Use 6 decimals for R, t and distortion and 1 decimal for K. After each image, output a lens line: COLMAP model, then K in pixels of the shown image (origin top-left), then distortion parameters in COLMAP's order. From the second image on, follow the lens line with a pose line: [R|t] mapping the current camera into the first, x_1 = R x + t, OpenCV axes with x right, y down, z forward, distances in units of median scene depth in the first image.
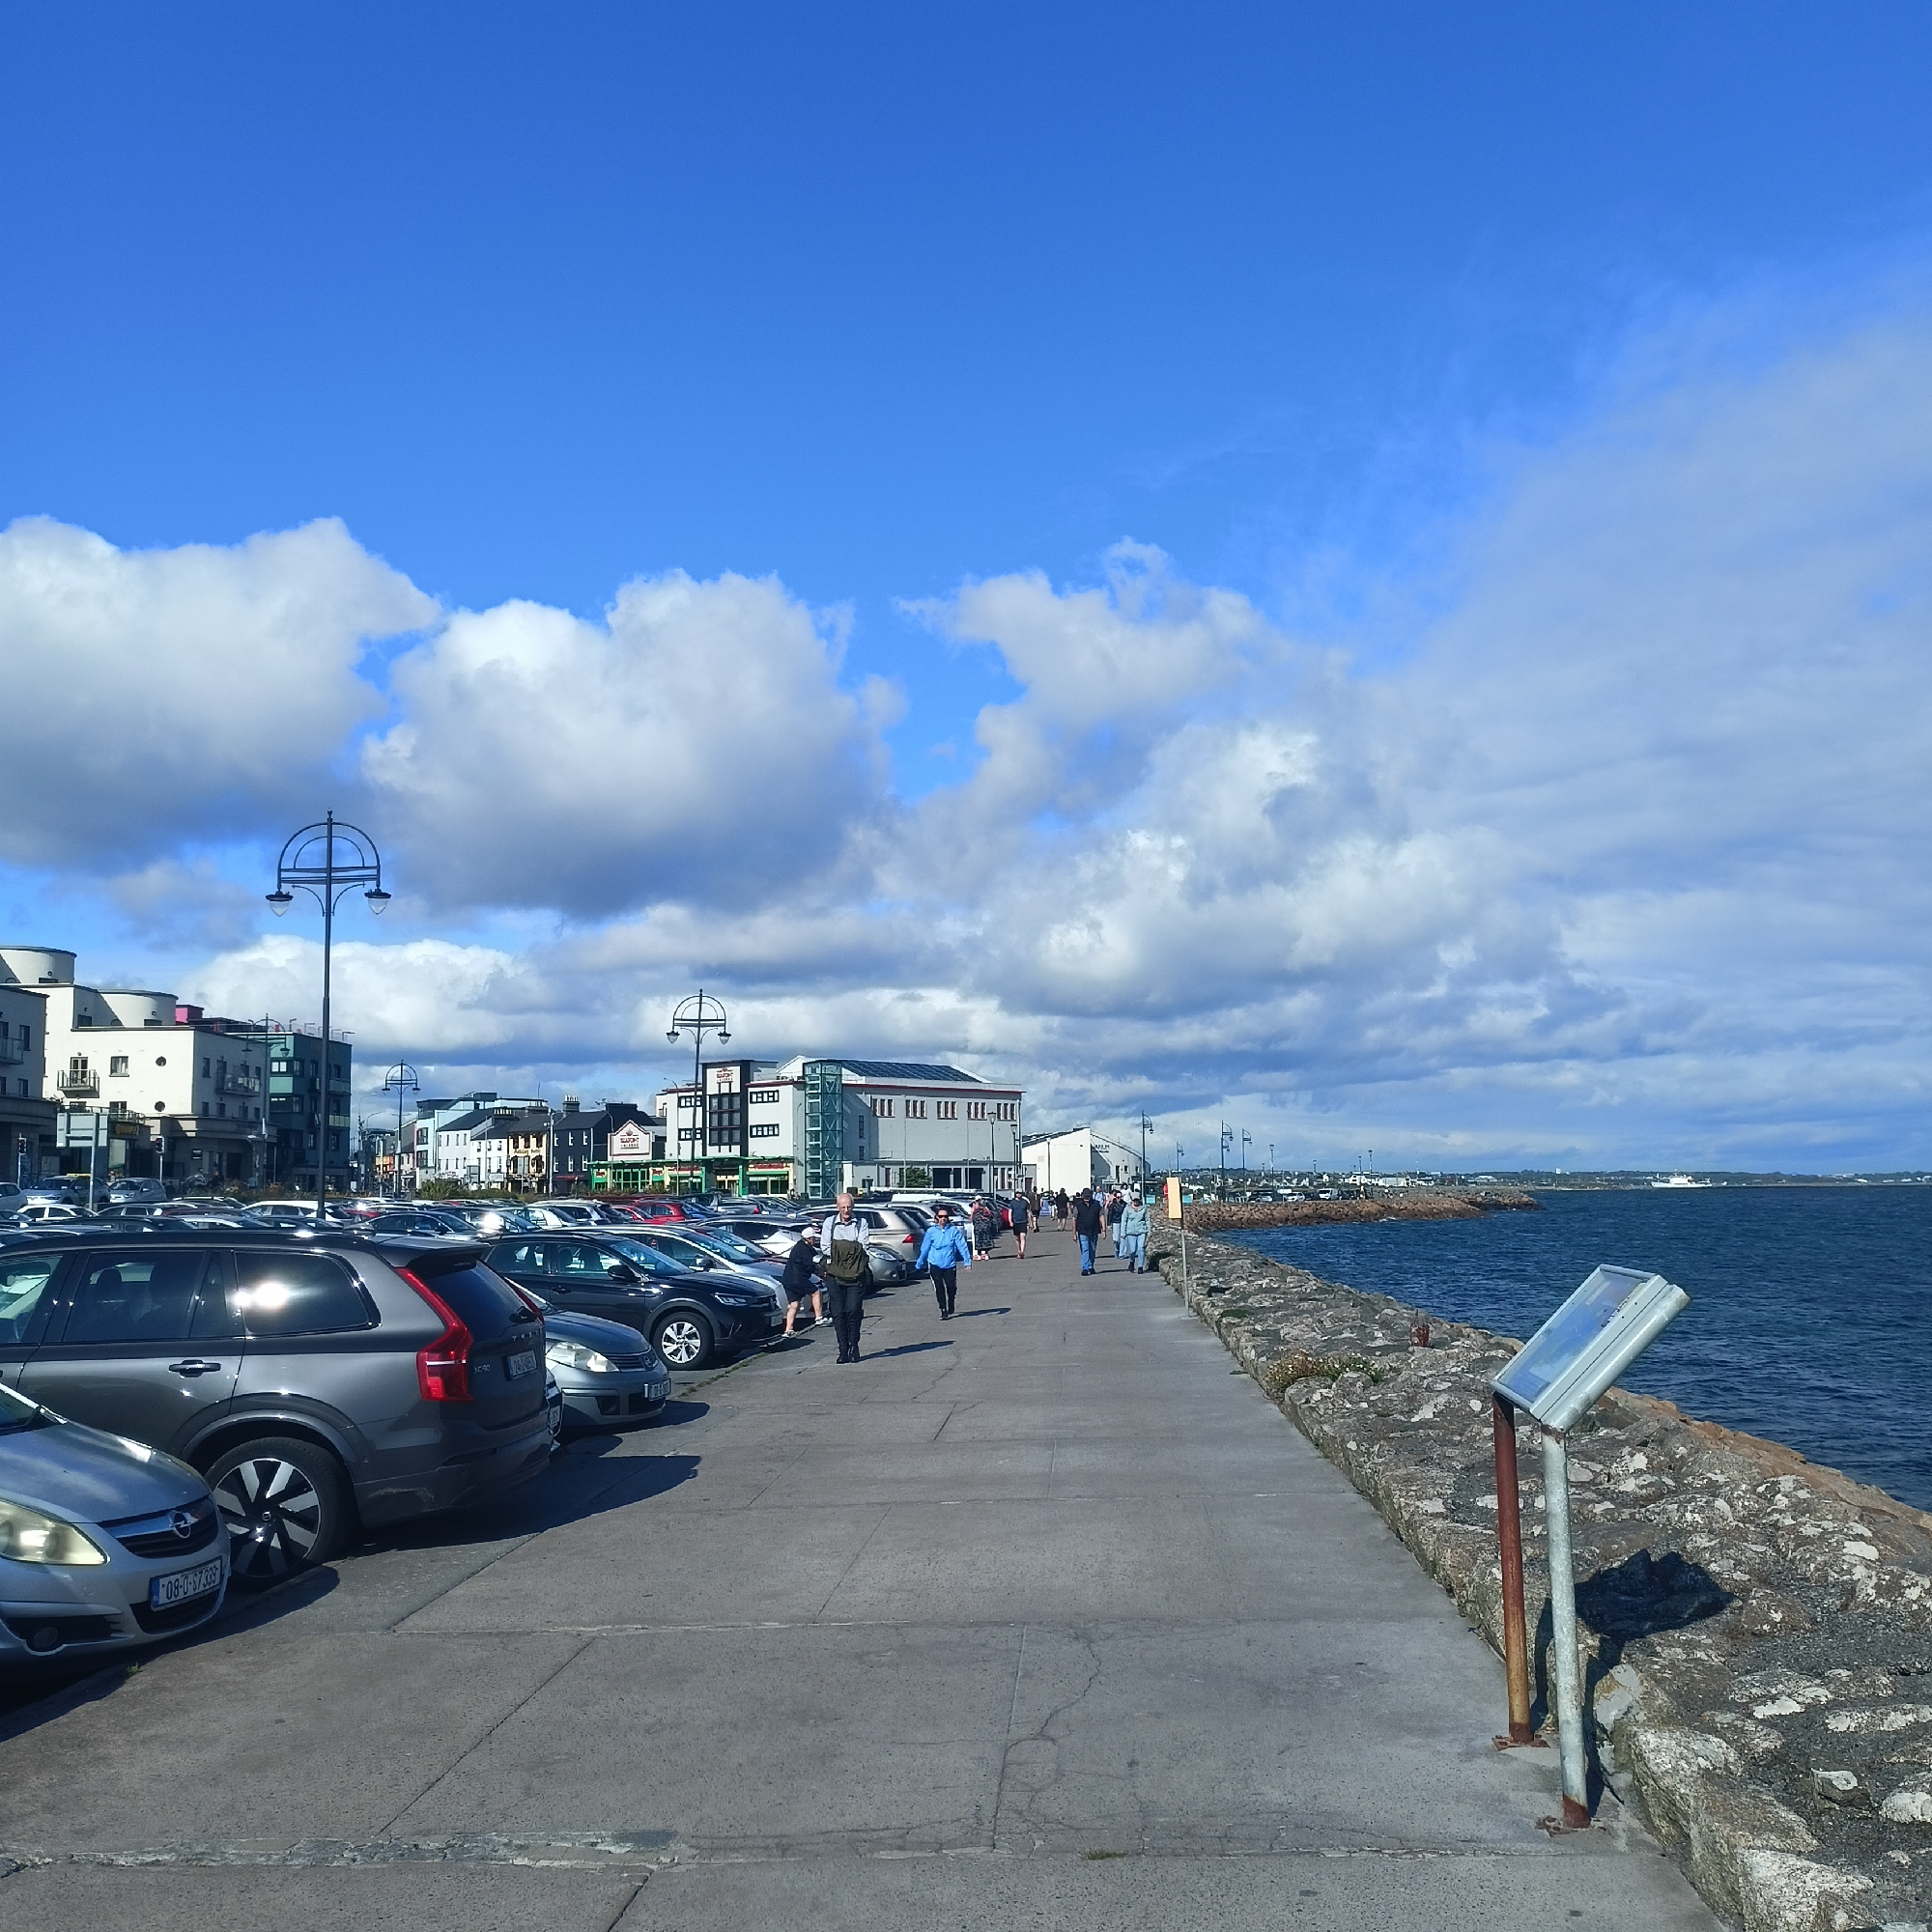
lens RADIAL K [[1871.1, 0, 966.0], [0, 1871.1, 966.0], [0, 0, 1]] dist [0.004329, -0.002124]
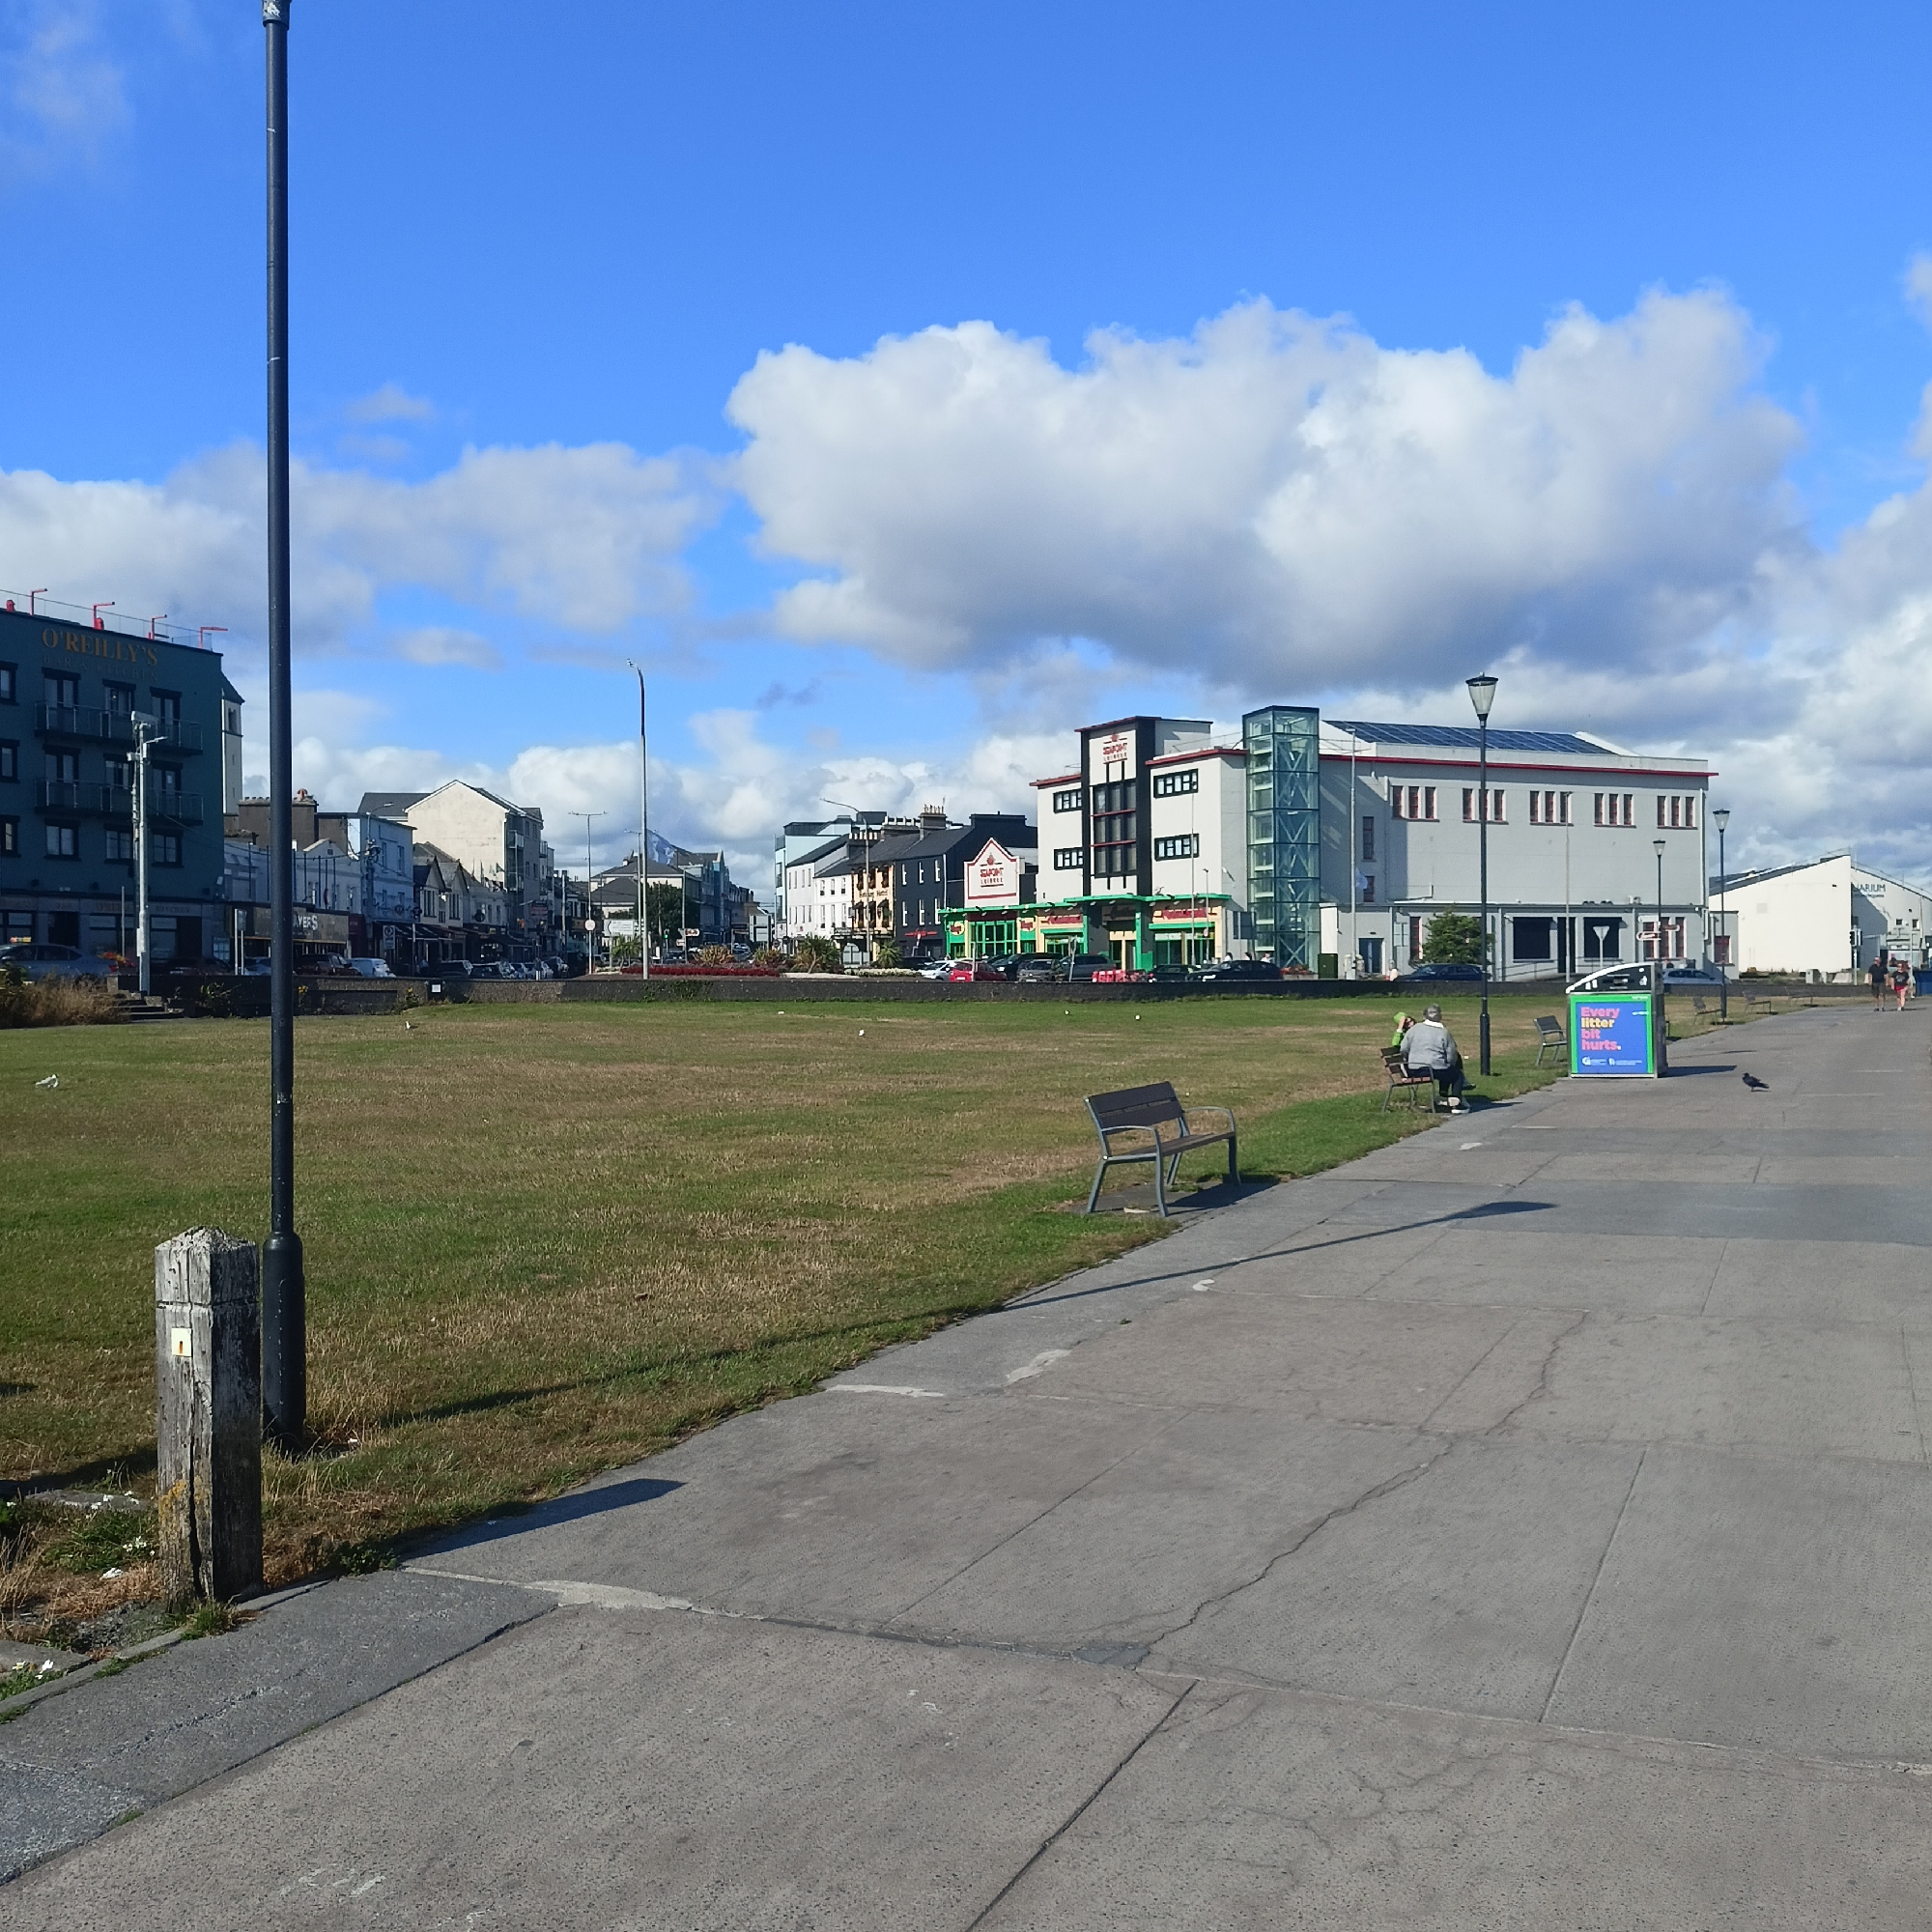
lens RADIAL K [[1871.1, 0, 966.0], [0, 1871.1, 966.0], [0, 0, 1]] dist [0.004329, -0.002124]
pose [[0.930966, 0.007781, -0.365023, 0.030203], [0.038452, 0.992123, 0.119216, 0.054160], [0.363076, -0.125022, 0.923334, 0.468602]]
